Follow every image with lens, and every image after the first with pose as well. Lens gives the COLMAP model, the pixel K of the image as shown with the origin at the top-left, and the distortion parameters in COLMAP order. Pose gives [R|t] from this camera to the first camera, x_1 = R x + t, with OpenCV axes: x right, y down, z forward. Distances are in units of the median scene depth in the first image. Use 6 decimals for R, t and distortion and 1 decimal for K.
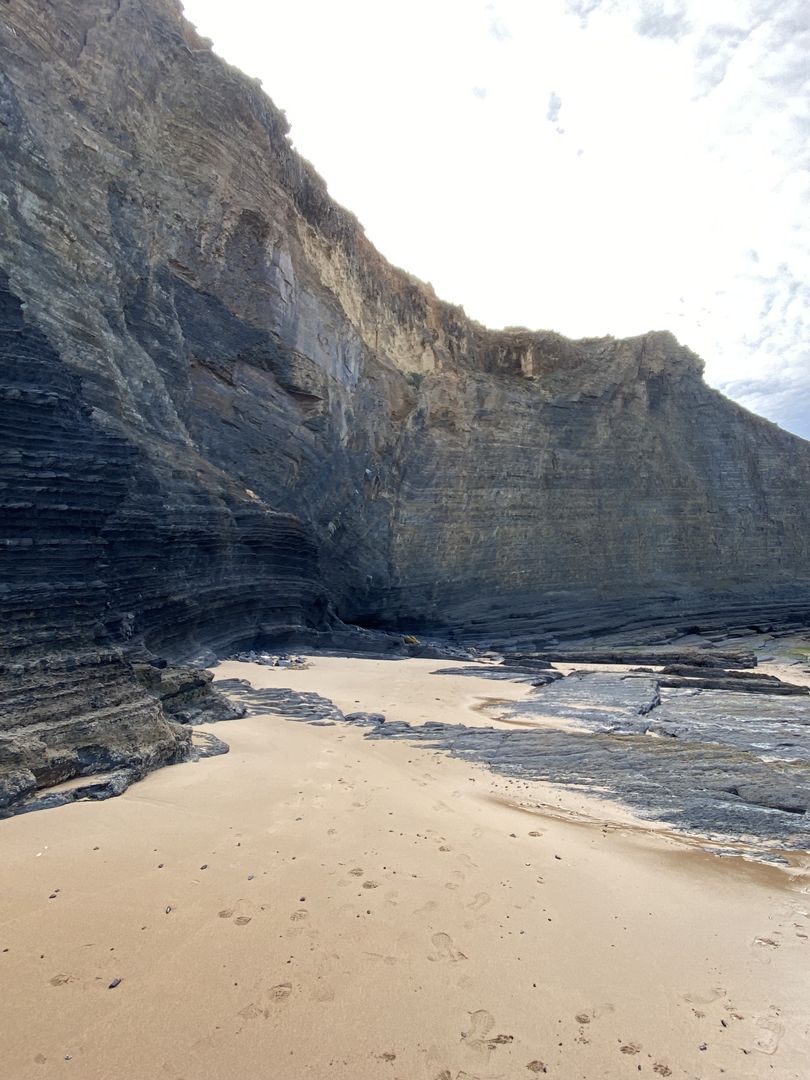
lens RADIAL K [[774.4, 0, 405.0], [0, 774.4, 540.0], [0, 0, 1]] dist [0.051376, -0.052529]
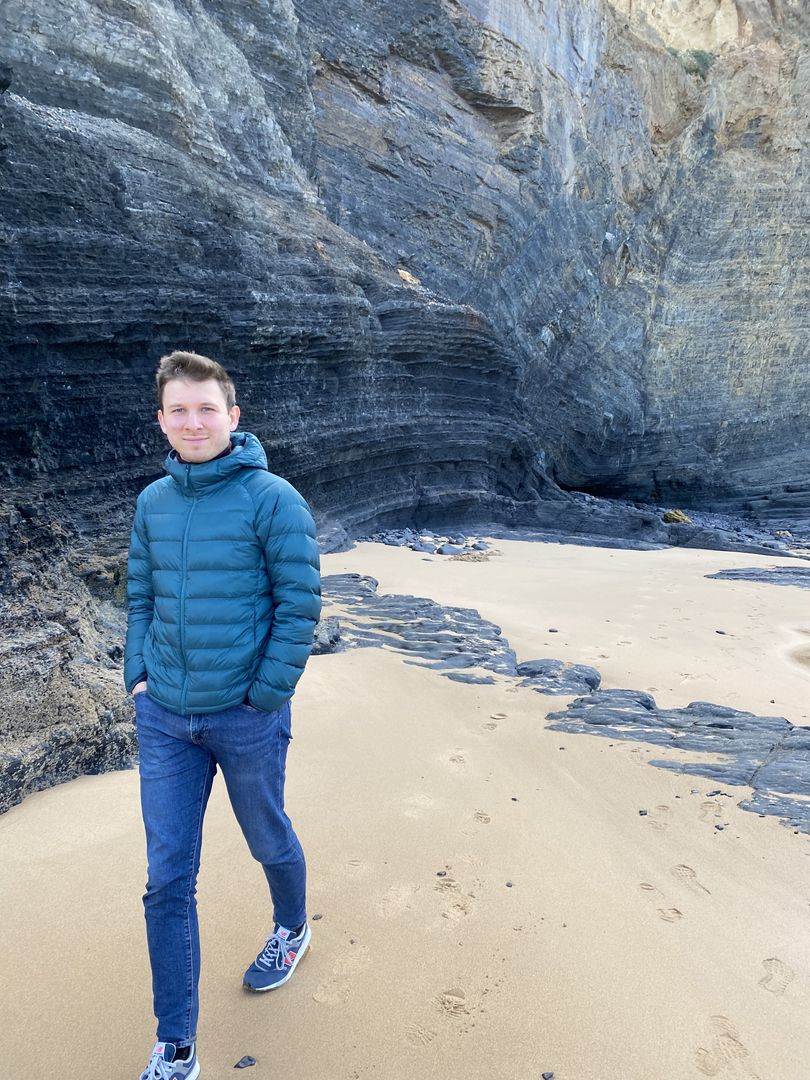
lens RADIAL K [[774.4, 0, 405.0], [0, 774.4, 540.0], [0, 0, 1]] dist [0.051376, -0.052529]
pose [[0.942108, 0.030250, -0.333942, 0.013194], [0.023973, 0.987297, 0.157066, 0.047936], [0.334451, -0.155979, 0.929415, 0.373246]]
